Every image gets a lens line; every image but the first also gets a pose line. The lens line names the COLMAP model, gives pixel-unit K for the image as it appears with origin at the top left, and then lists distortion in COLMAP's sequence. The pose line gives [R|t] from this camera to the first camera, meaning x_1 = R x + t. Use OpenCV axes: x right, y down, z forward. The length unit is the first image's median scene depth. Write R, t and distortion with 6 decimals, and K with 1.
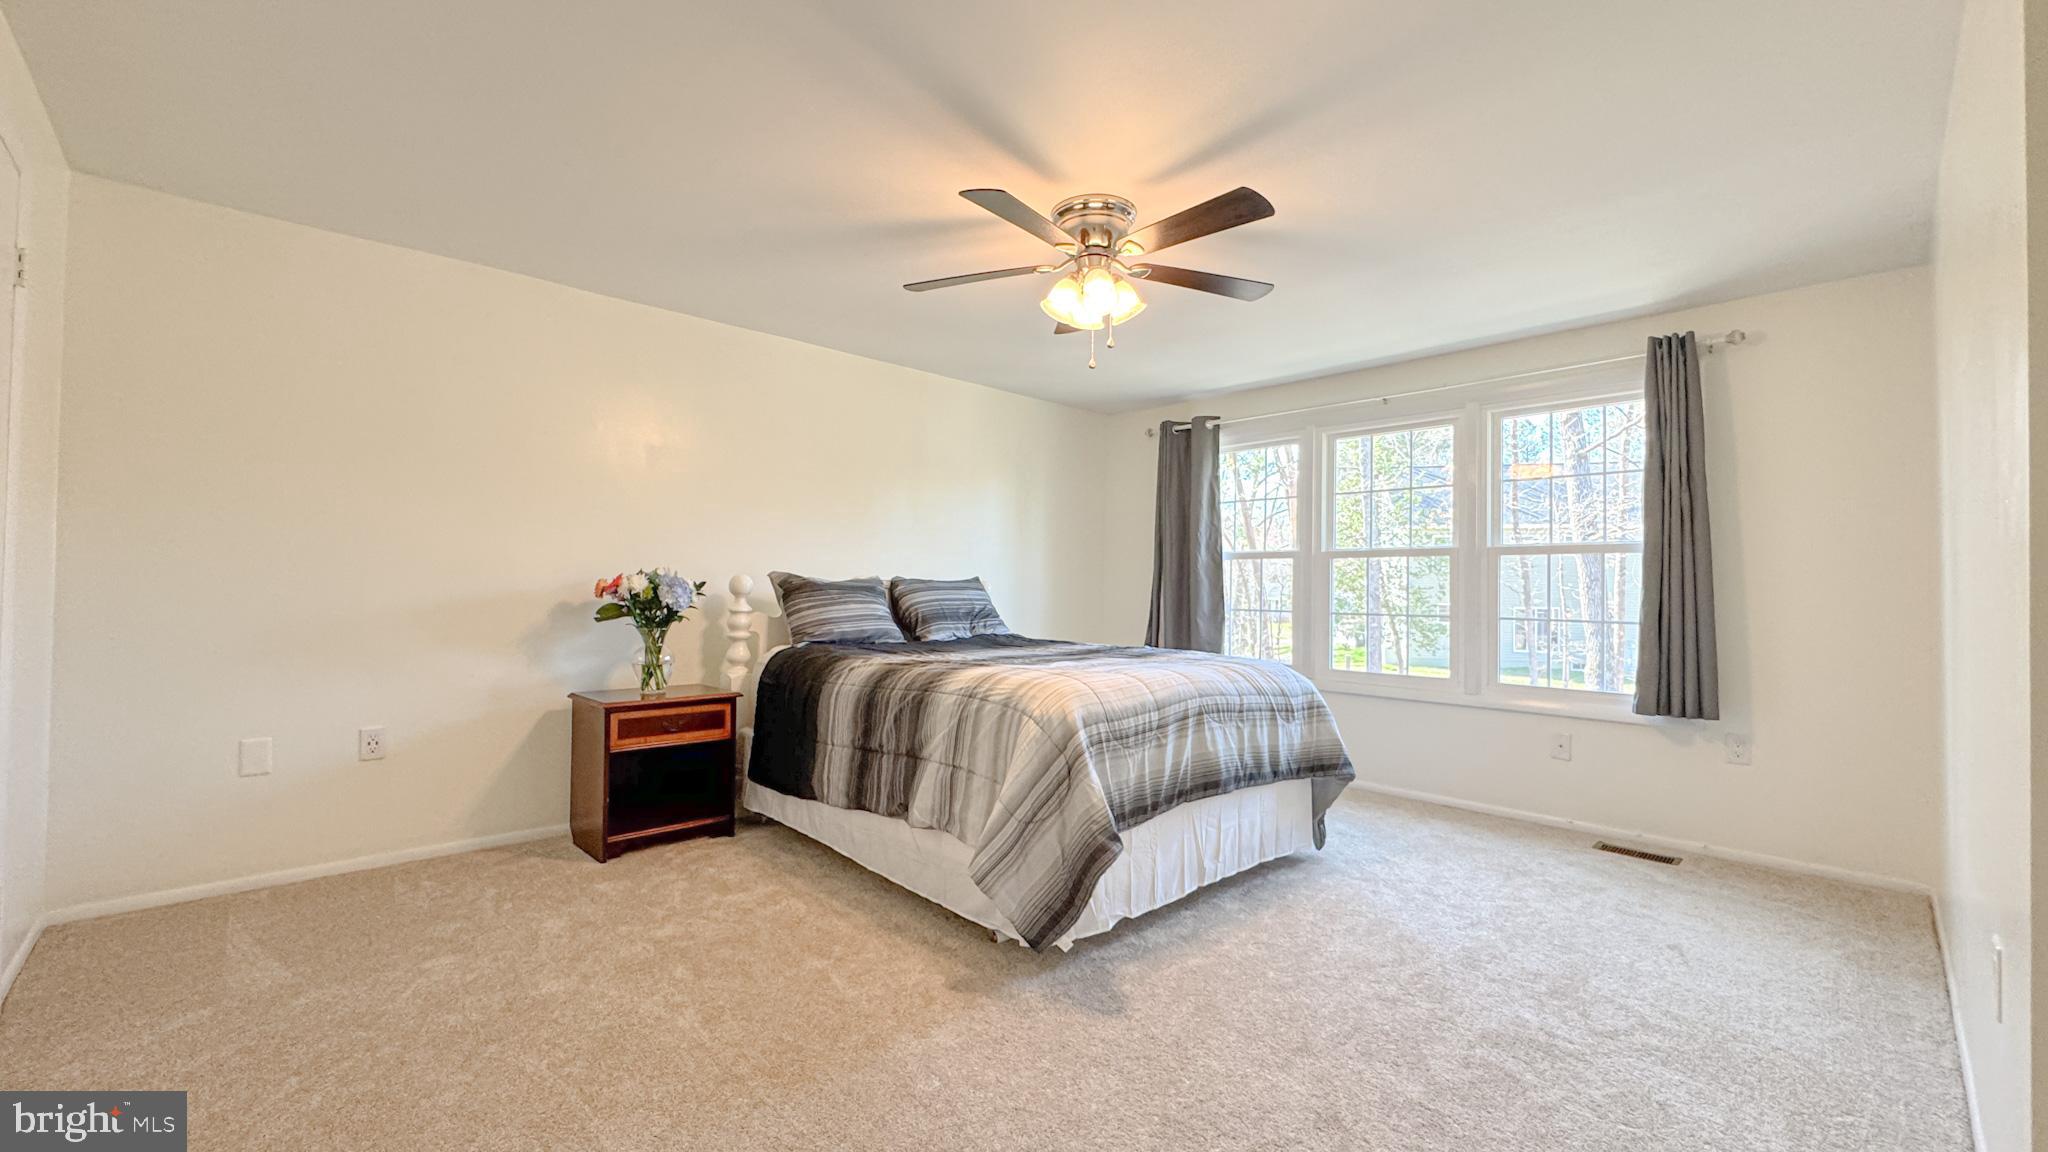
lens RADIAL K [[818.9, 0, 1024.0], [0, 818.9, 576.0], [0, 0, 1]] dist [-0.011435, -0.000128]
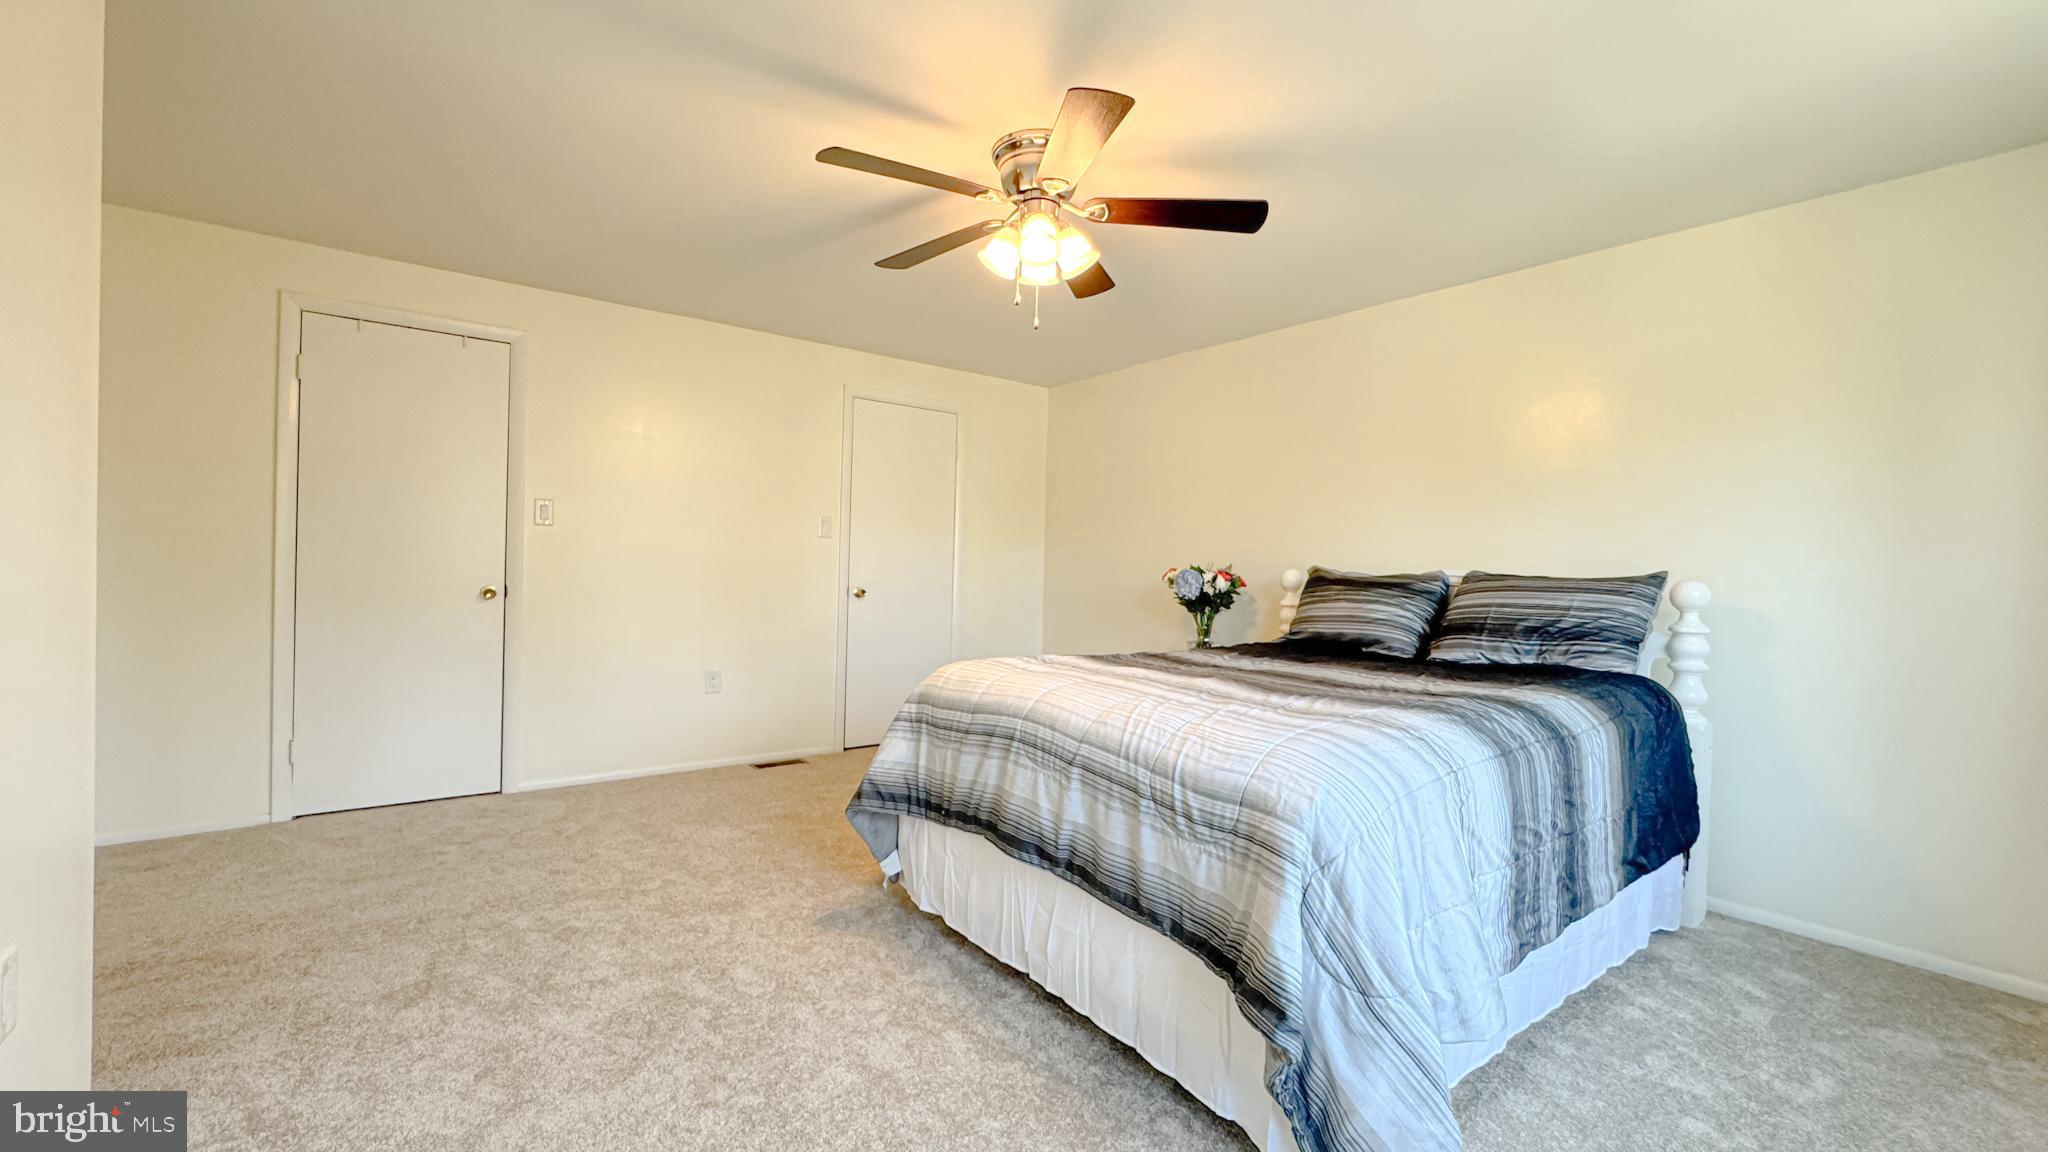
lens RADIAL K [[818.9, 0, 1024.0], [0, 818.9, 576.0], [0, 0, 1]] dist [-0.011435, -0.000128]
pose [[-0.107170, -0.007846, -0.994210, 0.720320], [-0.011192, 0.999915, -0.006685, 0.016369], [0.994178, 0.010411, -0.107249, 0.806968]]
